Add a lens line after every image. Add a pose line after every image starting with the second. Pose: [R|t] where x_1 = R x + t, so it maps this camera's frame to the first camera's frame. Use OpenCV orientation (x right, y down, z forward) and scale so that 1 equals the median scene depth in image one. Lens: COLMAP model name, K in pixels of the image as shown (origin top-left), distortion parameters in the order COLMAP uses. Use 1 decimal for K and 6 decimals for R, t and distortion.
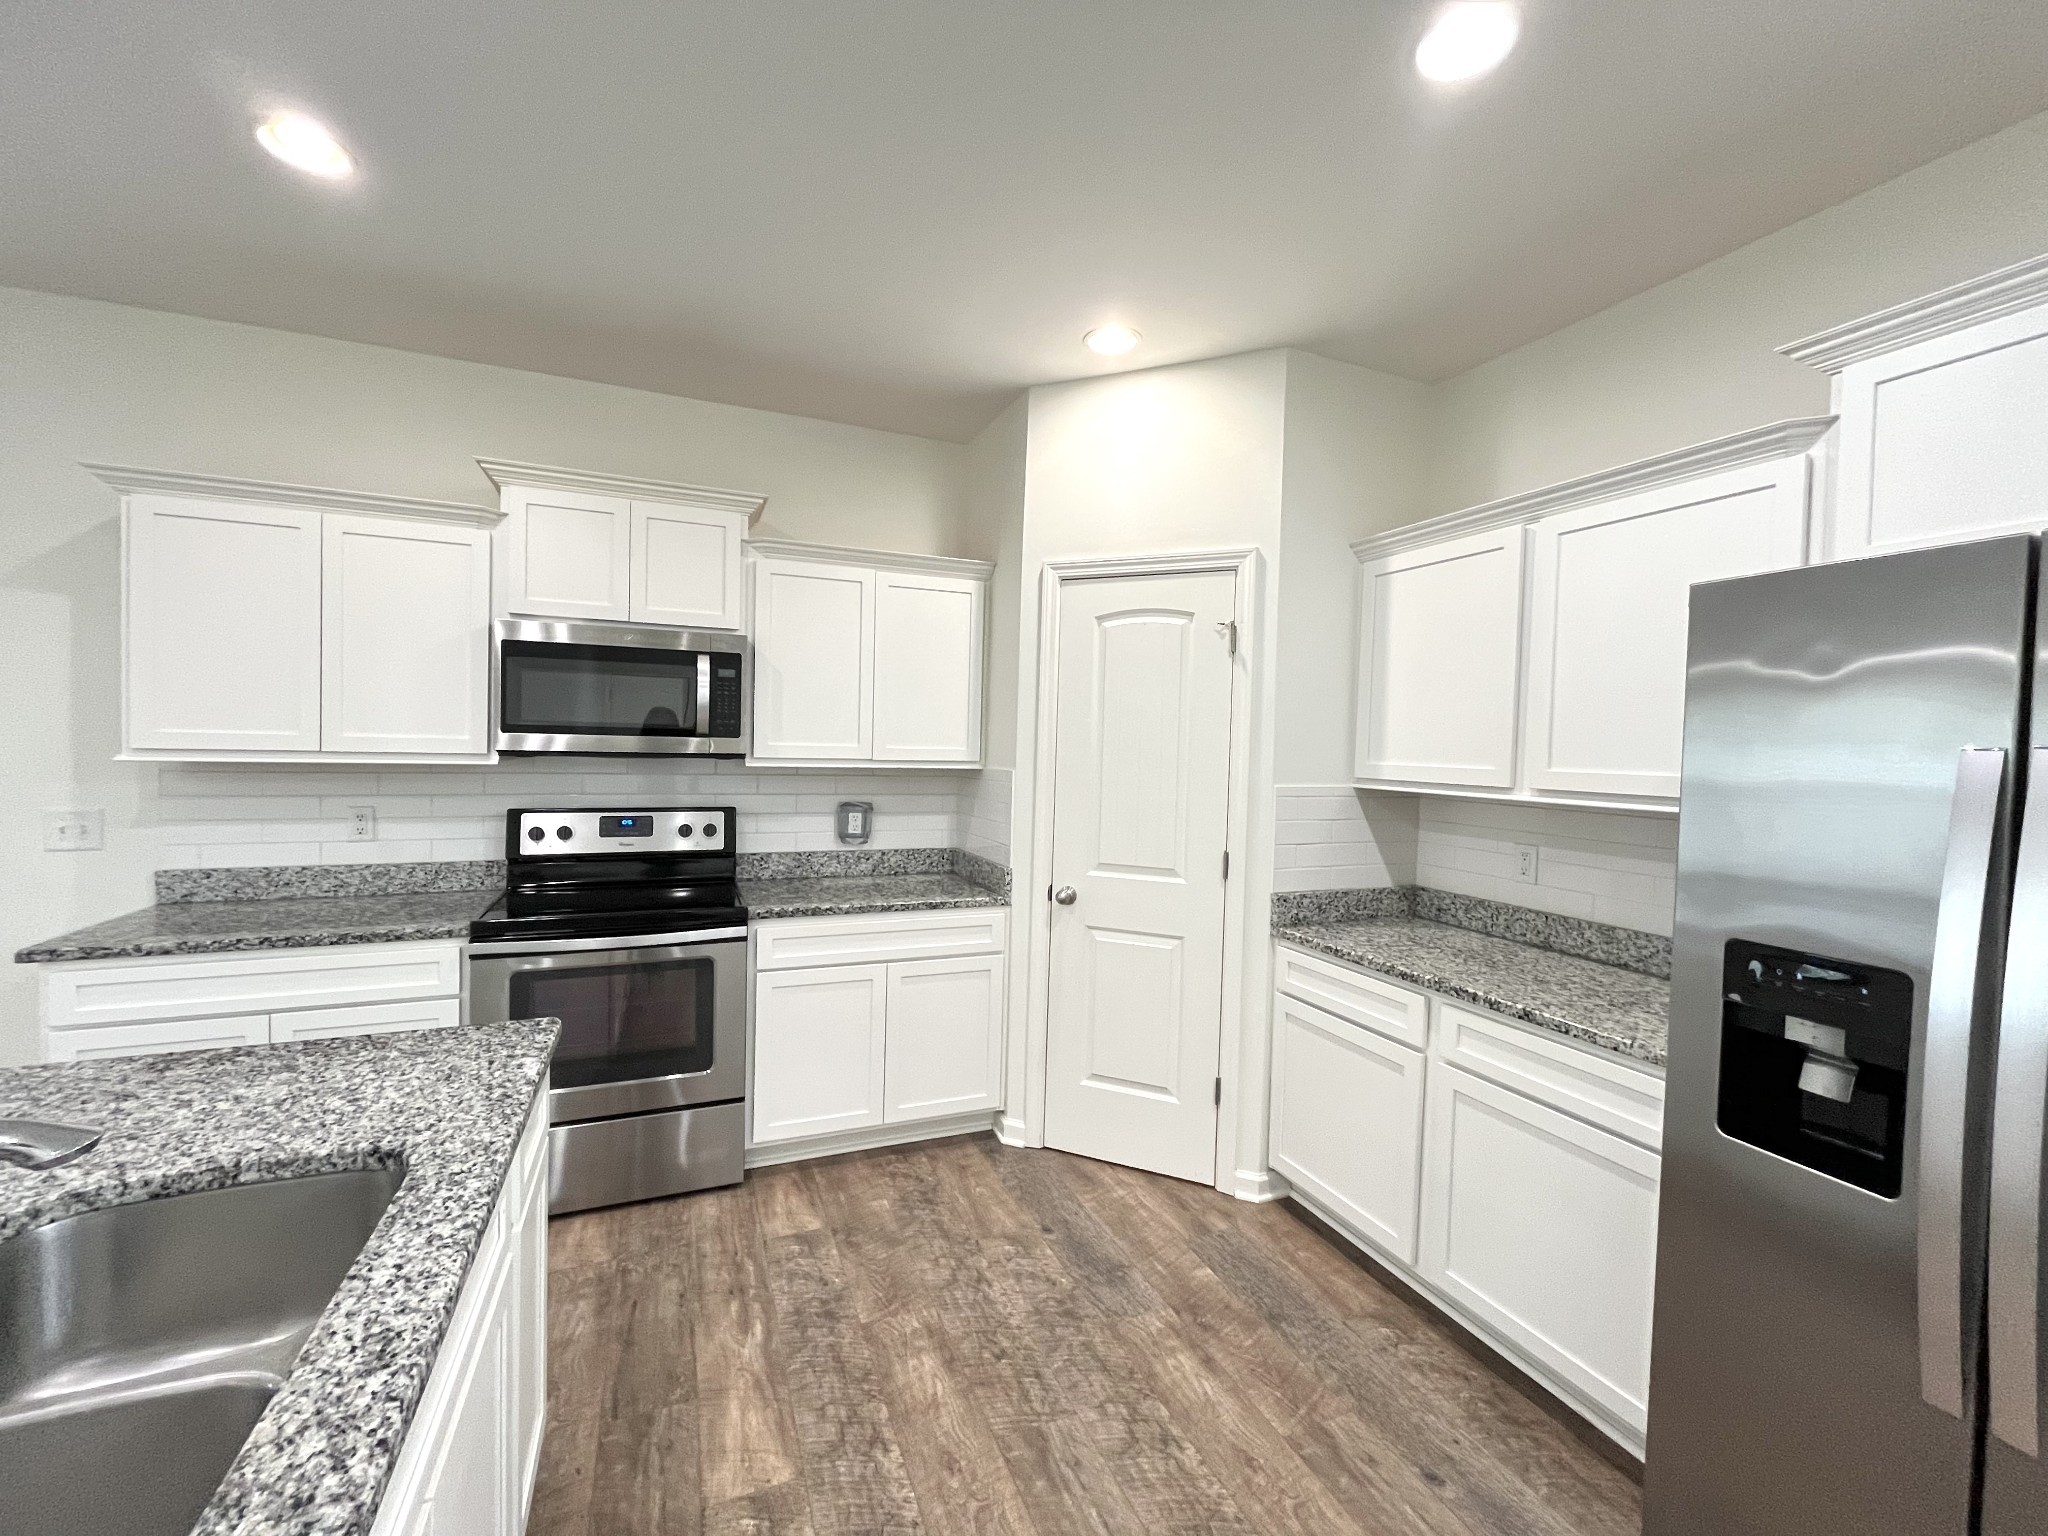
lens RADIAL K [[824.8, 0, 1019.7], [0, 824.8, 765.4], [0, 0, 1]] dist [-0.002744, -0.000176]
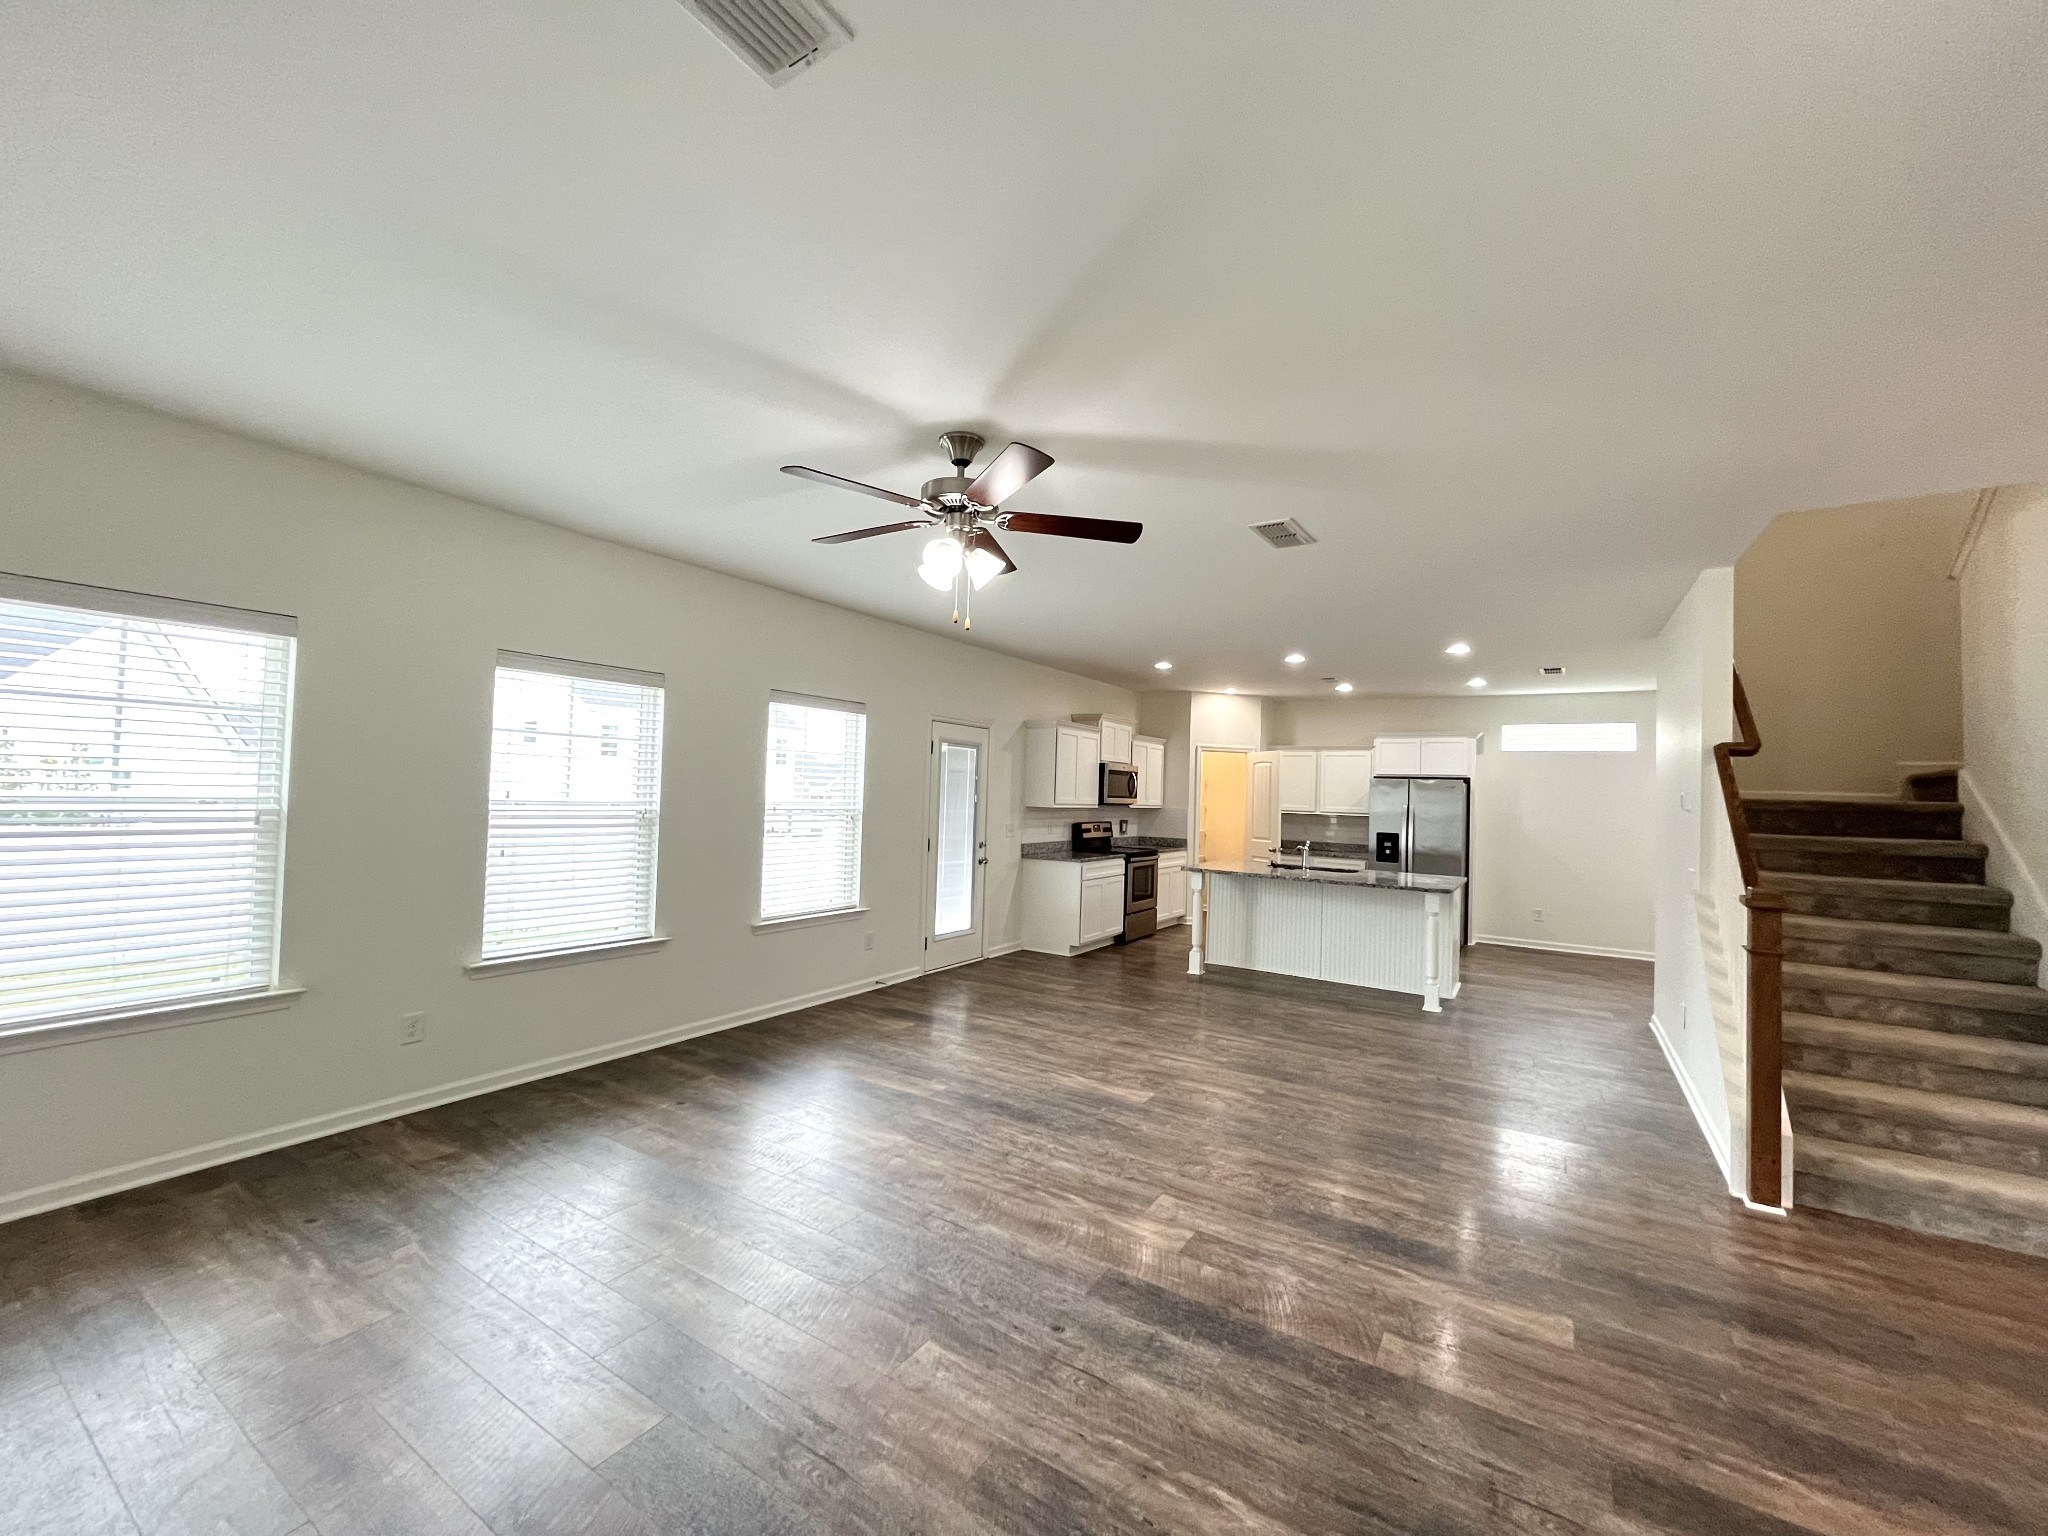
lens RADIAL K [[824.8, 0, 1023.4], [0, 824.8, 760.2], [0, 0, 1]] dist [-0.002744, -0.000176]
pose [[0.818714, 0.025899, 0.573616, -2.739307], [0.004688, 0.998647, -0.051782, -0.021456], [-0.574182, 0.045084, 0.817486, -1.460524]]
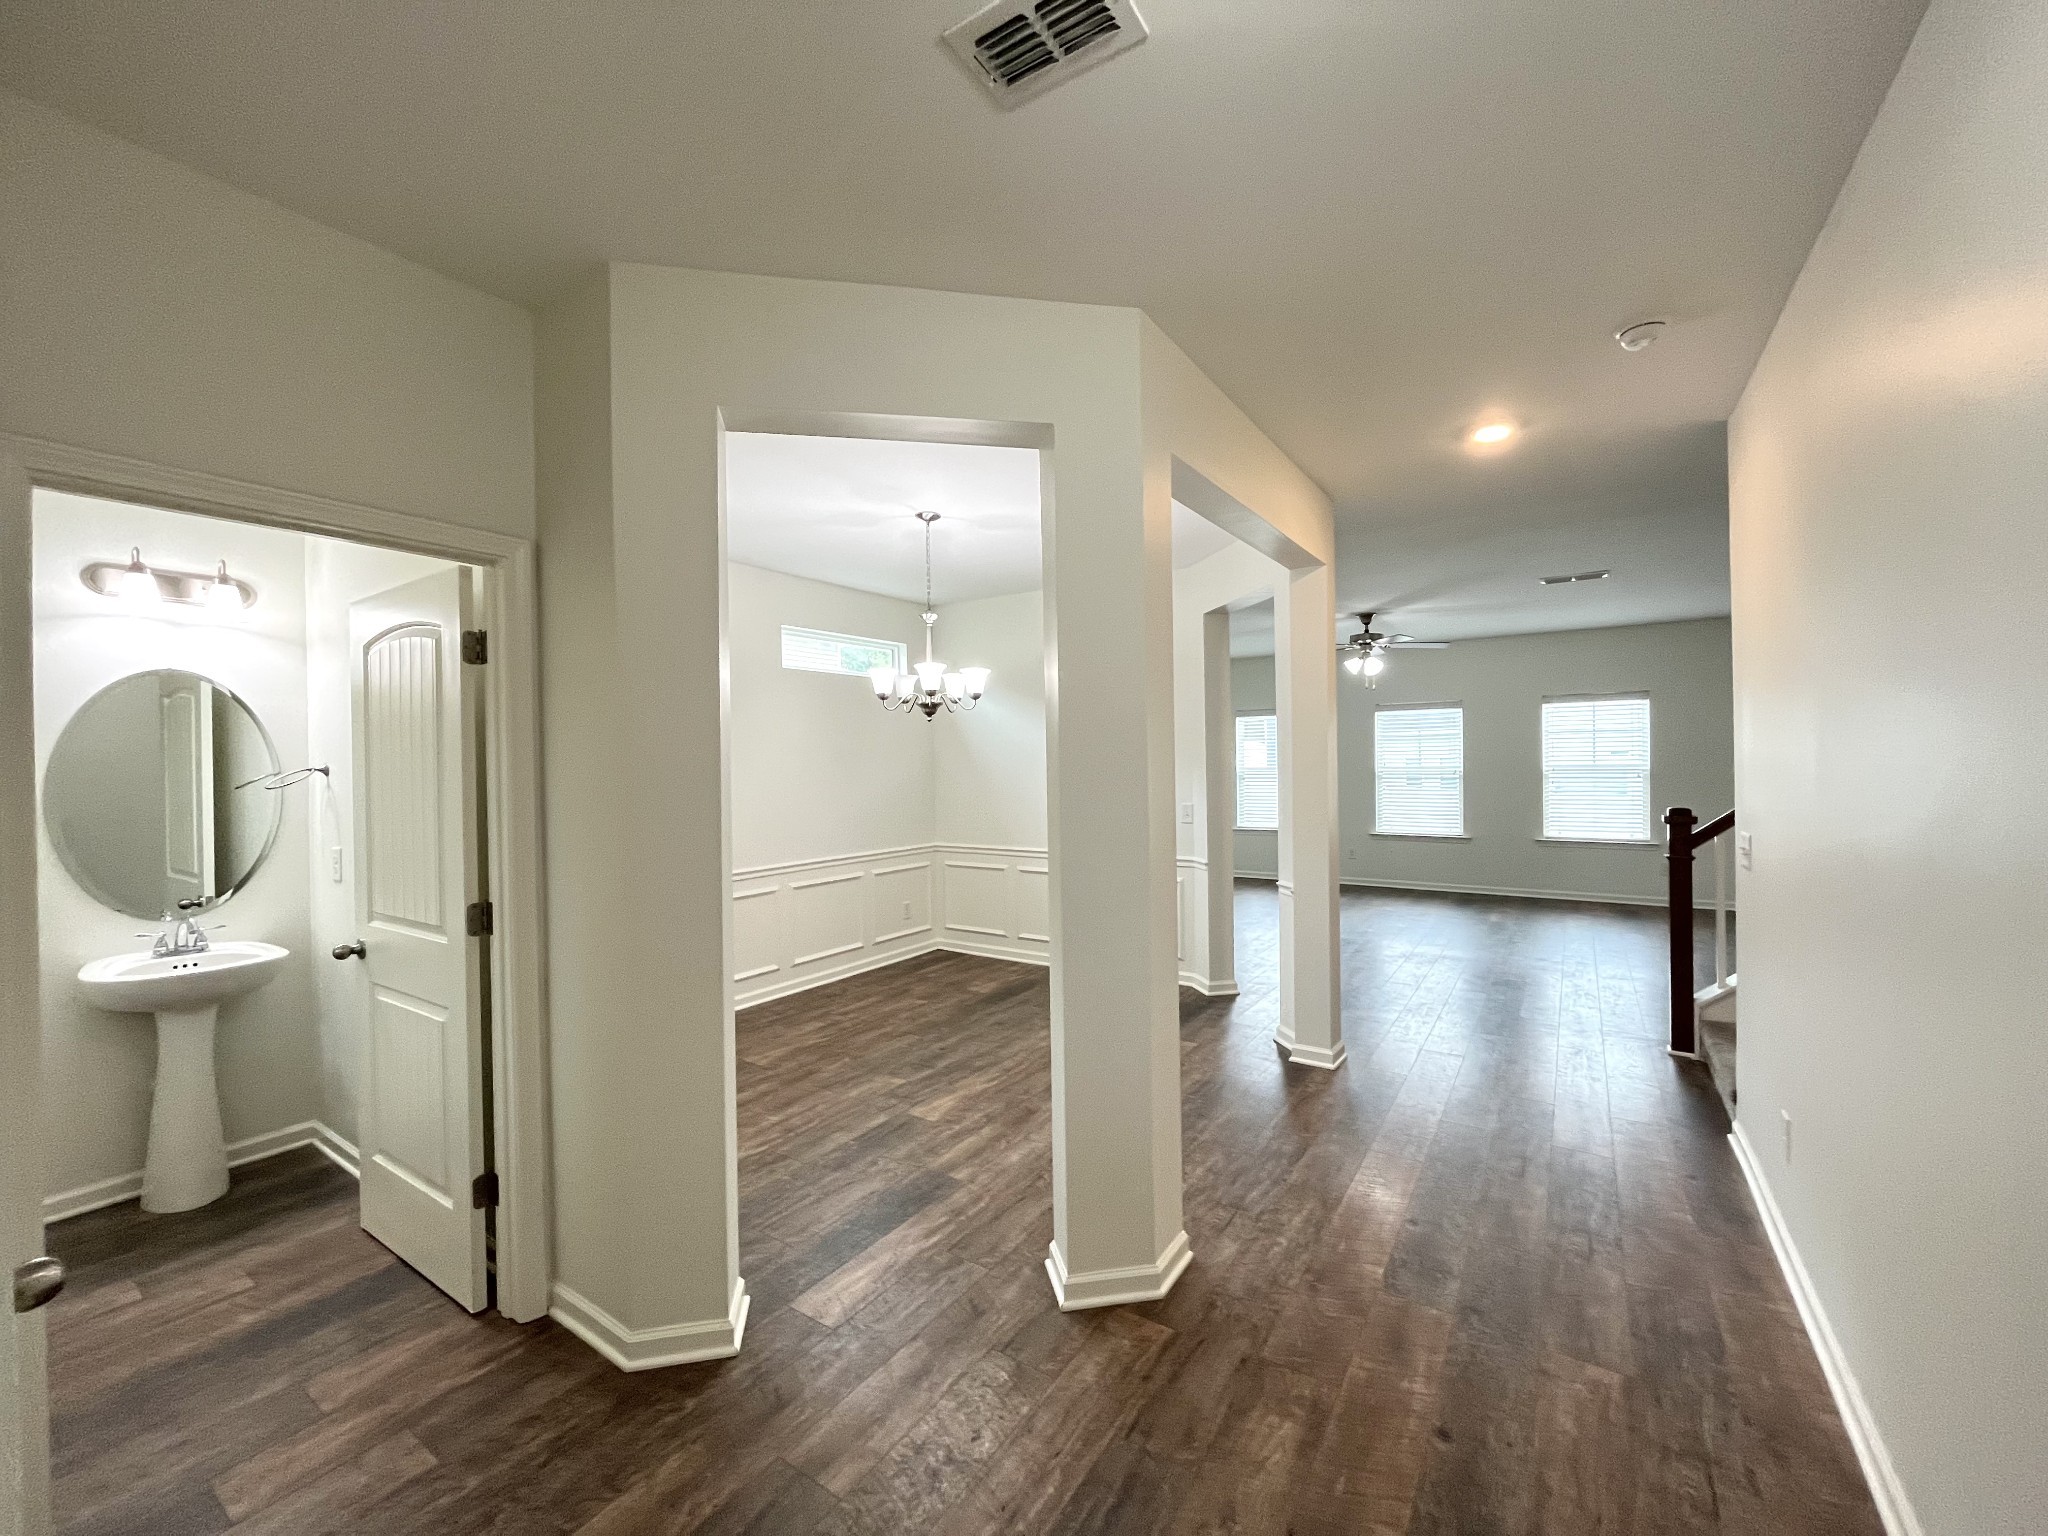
lens RADIAL K [[824.8, 0, 1018.5], [0, 824.8, 774.0], [0, 0, 1]] dist [-0.002744, -0.000176]
pose [[0.548467, -0.019343, -0.835948, -0.525130], [0.002943, 0.999771, -0.021202, 0.067286], [0.836167, 0.009168, 0.548398, -2.981478]]
